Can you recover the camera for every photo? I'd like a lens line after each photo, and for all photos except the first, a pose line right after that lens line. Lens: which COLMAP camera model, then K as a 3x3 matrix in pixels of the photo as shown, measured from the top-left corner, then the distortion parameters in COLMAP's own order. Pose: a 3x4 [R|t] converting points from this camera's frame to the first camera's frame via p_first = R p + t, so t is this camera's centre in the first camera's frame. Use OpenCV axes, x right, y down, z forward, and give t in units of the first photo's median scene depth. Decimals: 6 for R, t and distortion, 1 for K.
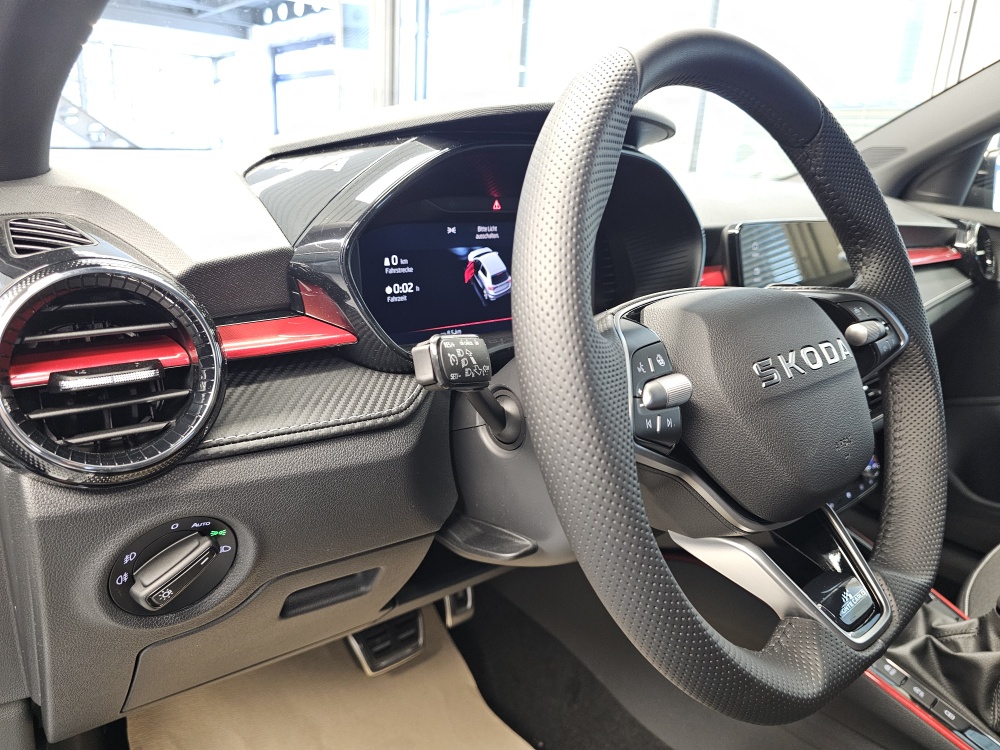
lens RADIAL K [[678.1, 0, 496.7], [0, 678.1, 382.0], [0, 0, 1]] dist [0.055130, -0.066432]
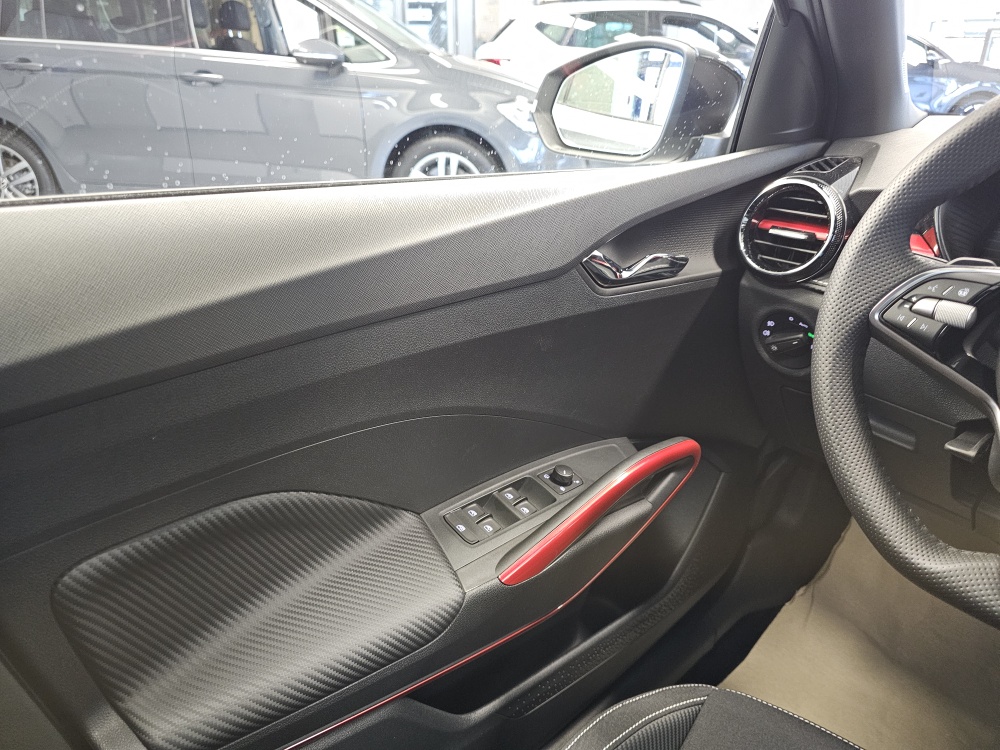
lens RADIAL K [[678.1, 0, 501.4], [0, 678.1, 374.6], [0, 0, 1]] dist [0.055130, -0.066432]
pose [[0.027859, 0.360520, -0.932335, 0.976683], [-0.308011, 0.890412, 0.335106, -0.035196], [0.950975, 0.277834, 0.135850, -0.010670]]
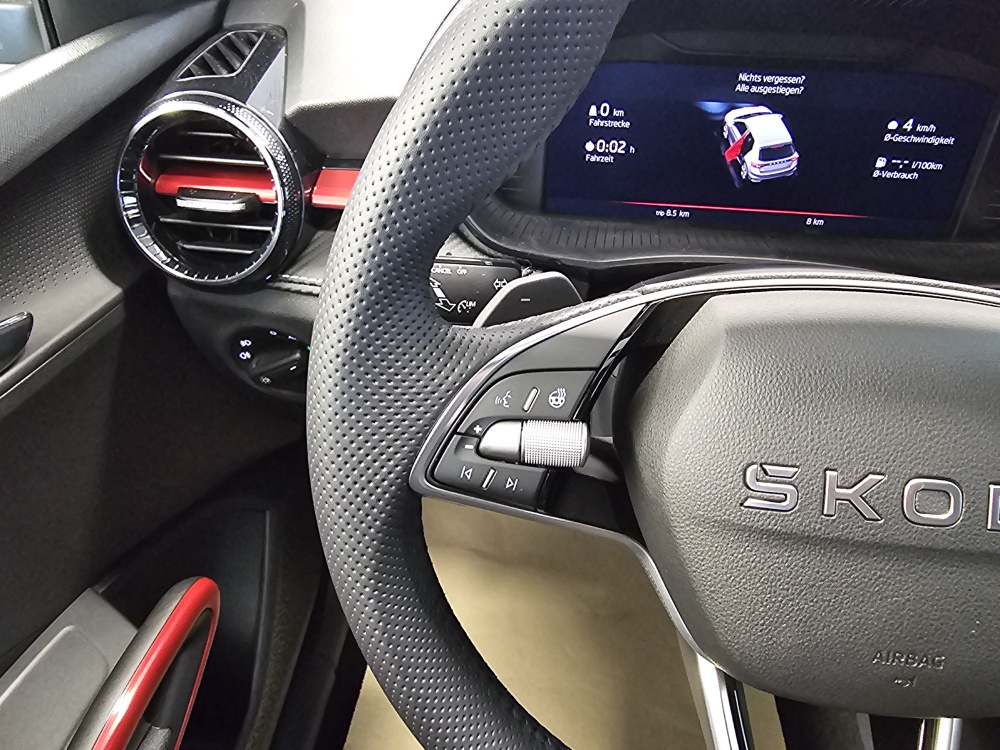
lens RADIAL K [[675.6, 0, 492.9], [0, 675.6, 365.6], [0, 0, 1]] dist [-0.004444, 0.004091]
pose [[0.674126, 0.418166, -0.608844, 0.367053], [-0.202402, 0.897335, 0.392204, -0.192907], [0.710344, -0.141163, 0.689554, 0.317262]]
